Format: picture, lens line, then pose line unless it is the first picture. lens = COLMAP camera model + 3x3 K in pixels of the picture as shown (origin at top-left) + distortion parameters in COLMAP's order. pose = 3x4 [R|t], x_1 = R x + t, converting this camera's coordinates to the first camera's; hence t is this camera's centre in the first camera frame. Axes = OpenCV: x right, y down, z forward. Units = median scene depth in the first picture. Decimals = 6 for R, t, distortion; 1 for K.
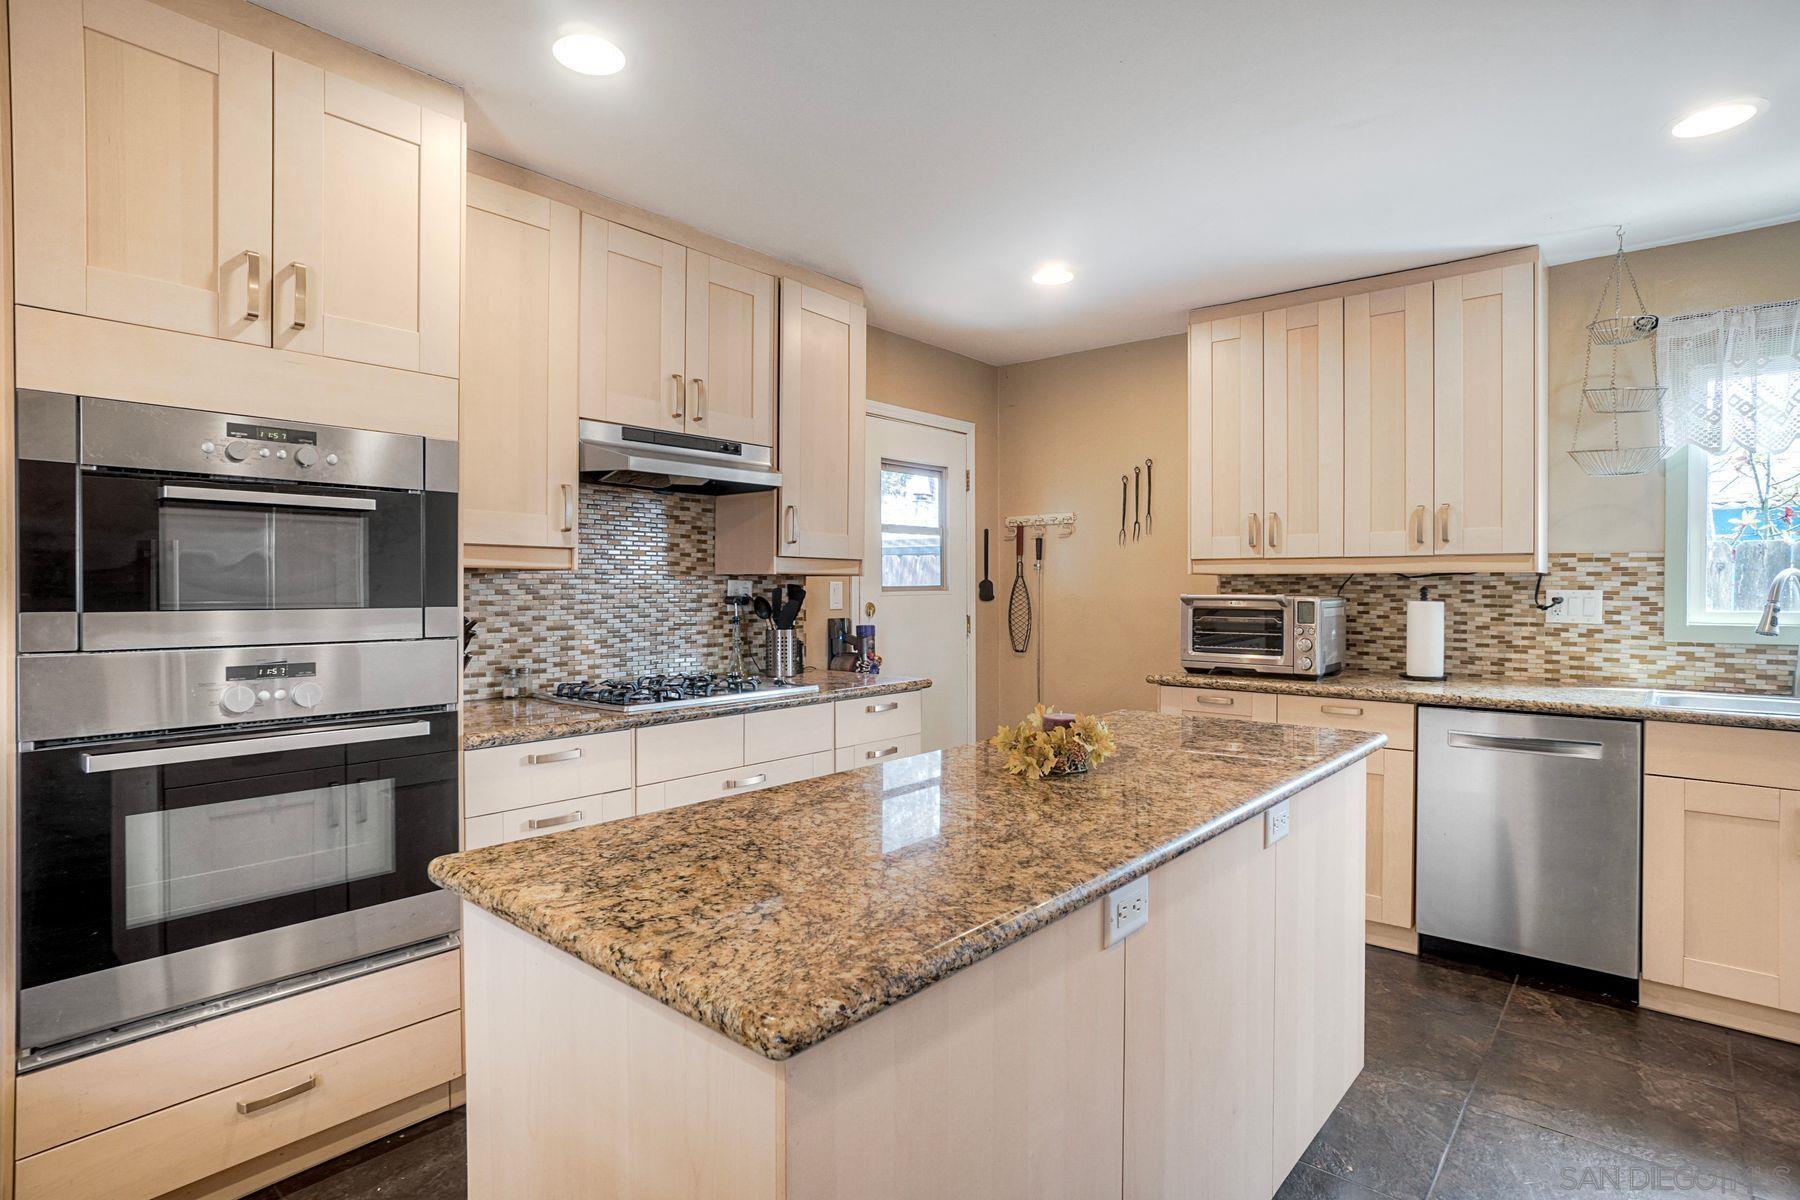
lens RADIAL K [[928.8, 0, 900.0], [0, 928.8, 600.0], [0, 0, 1]] dist [-0.035708, 0.018923]
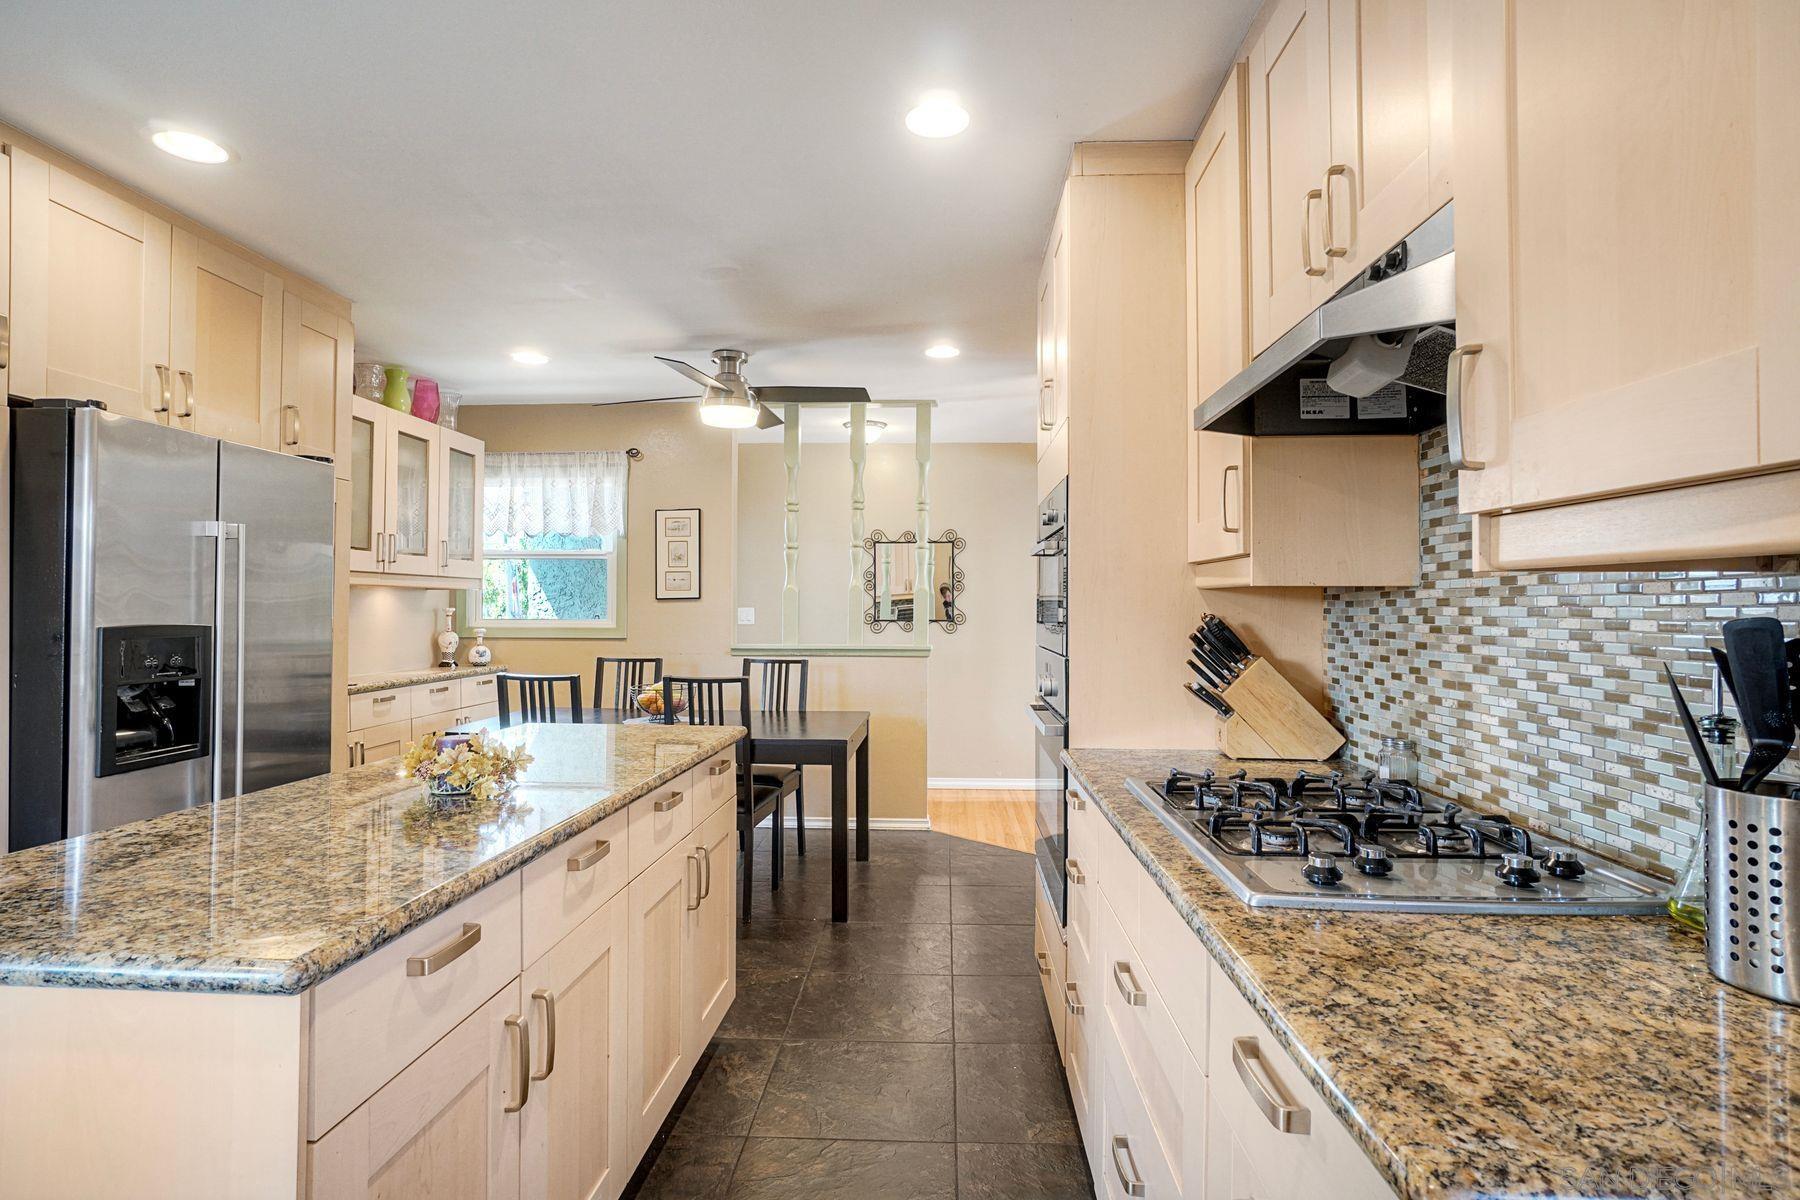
lens RADIAL K [[932.8, 0, 885.3], [0, 932.8, 587.3], [0, 0, 1]] dist [-0.048777, 0.029709]
pose [[-0.799393, -0.016719, -0.600576, 0.220814], [-0.013252, 0.999860, -0.010196, -0.016995], [0.600663, -0.000192, -0.799503, 1.134024]]
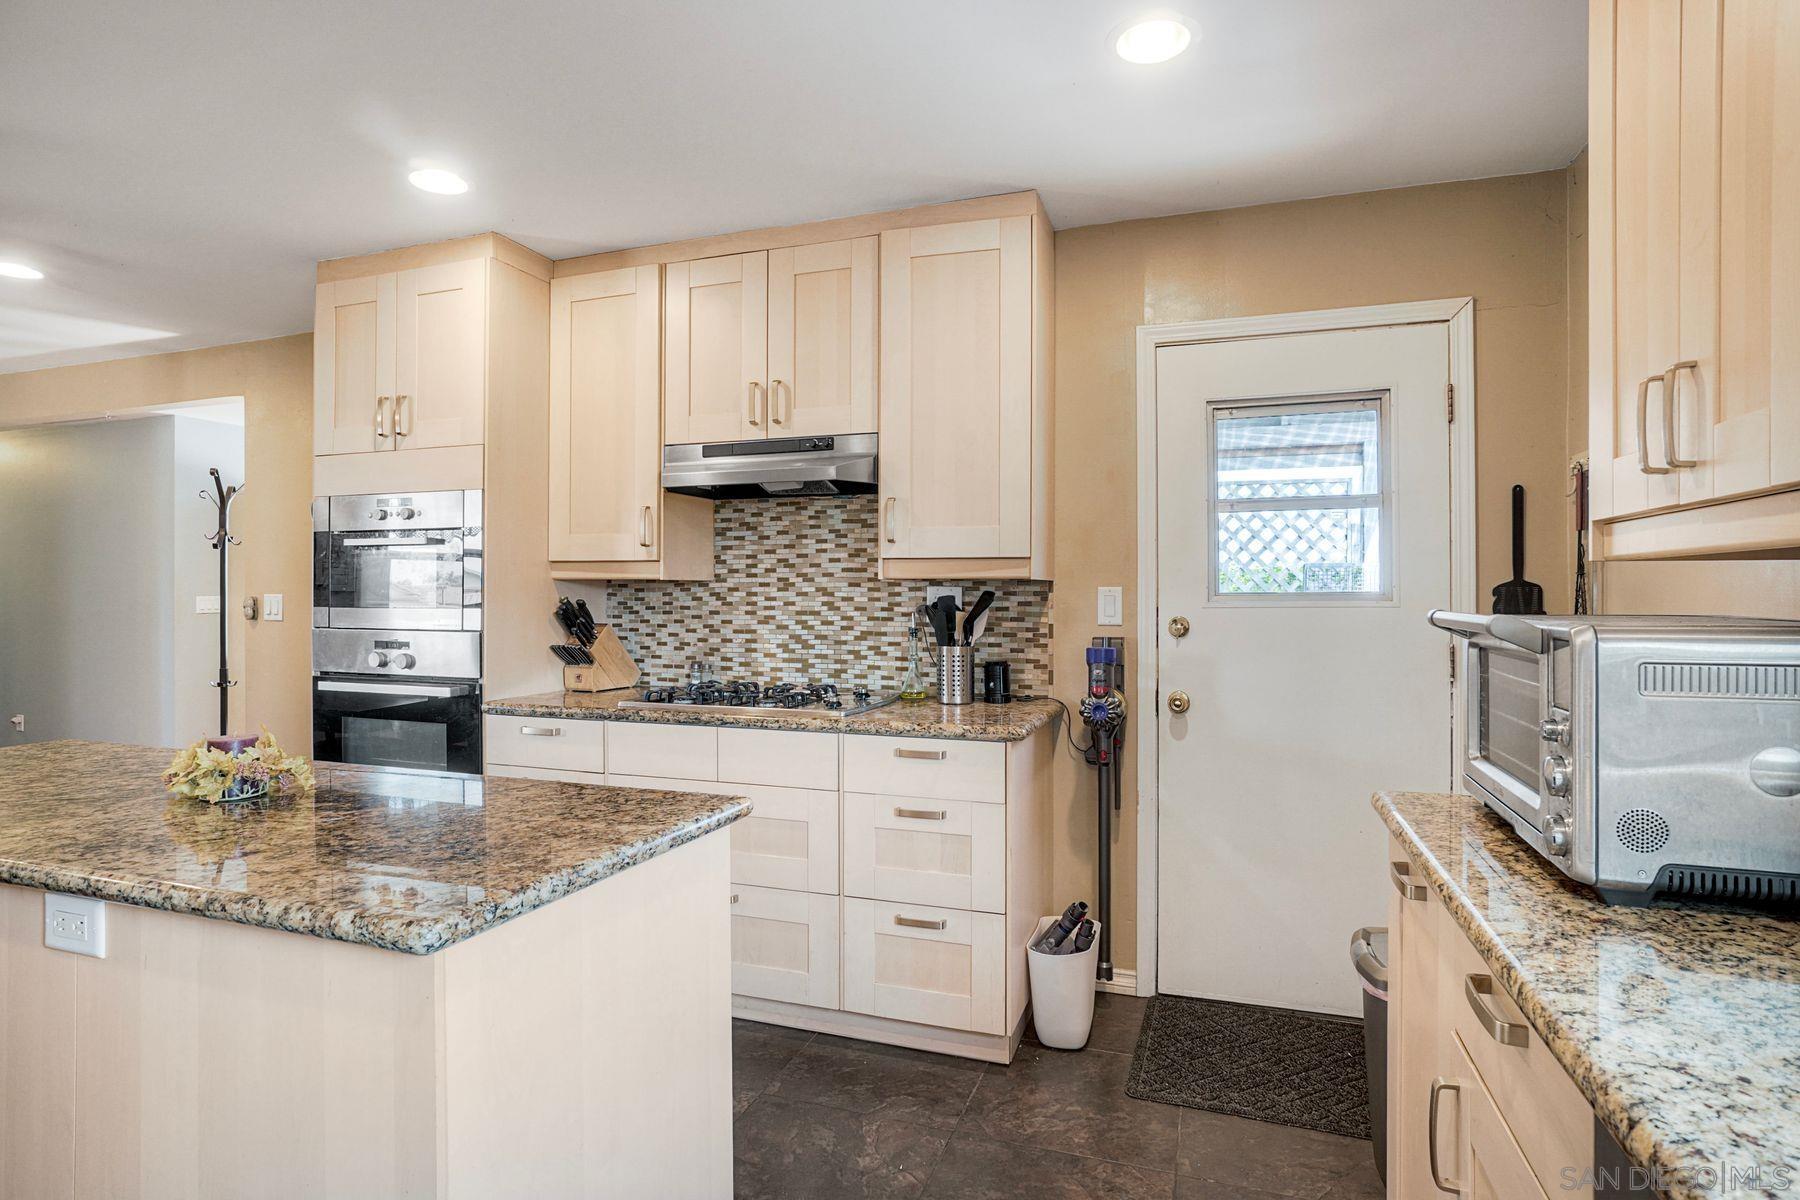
lens RADIAL K [[940.3, 0, 892.9], [0, 940.3, 592.2], [0, 0, 1]] dist [-0.033085, 0.019522]
pose [[0.355587, -0.002240, -0.934641, 0.683913], [-0.013110, 0.999887, -0.007384, -0.009687], [0.934551, 0.014879, 0.355517, 0.702769]]
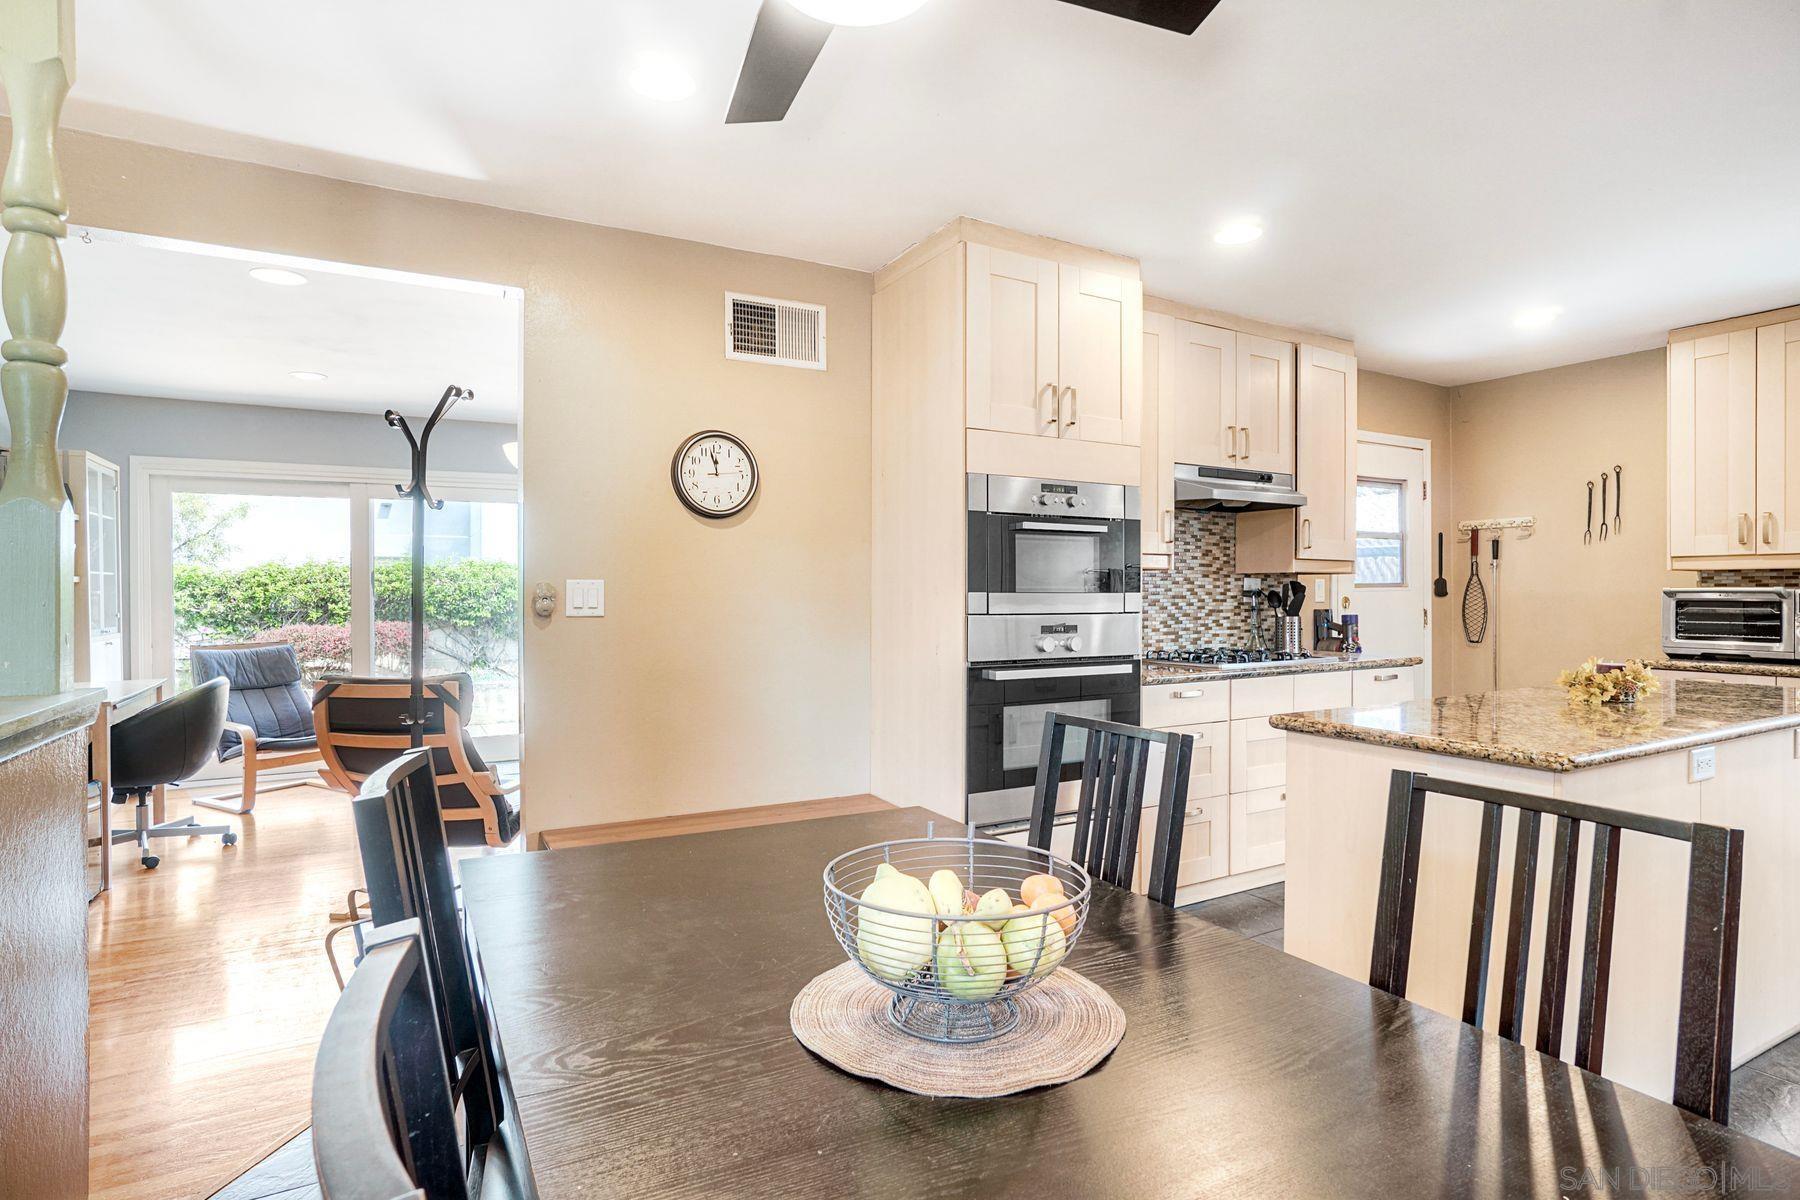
lens RADIAL K [[925.1, 0, 896.8], [0, 925.1, 596.5], [0, 0, 1]] dist [-0.049556, 0.025827]
pose [[0.938077, -0.001226, -0.346426, -0.211135], [-0.002285, 0.999950, -0.009726, 0.019362], [0.346420, 0.009915, 0.938027, -0.392064]]
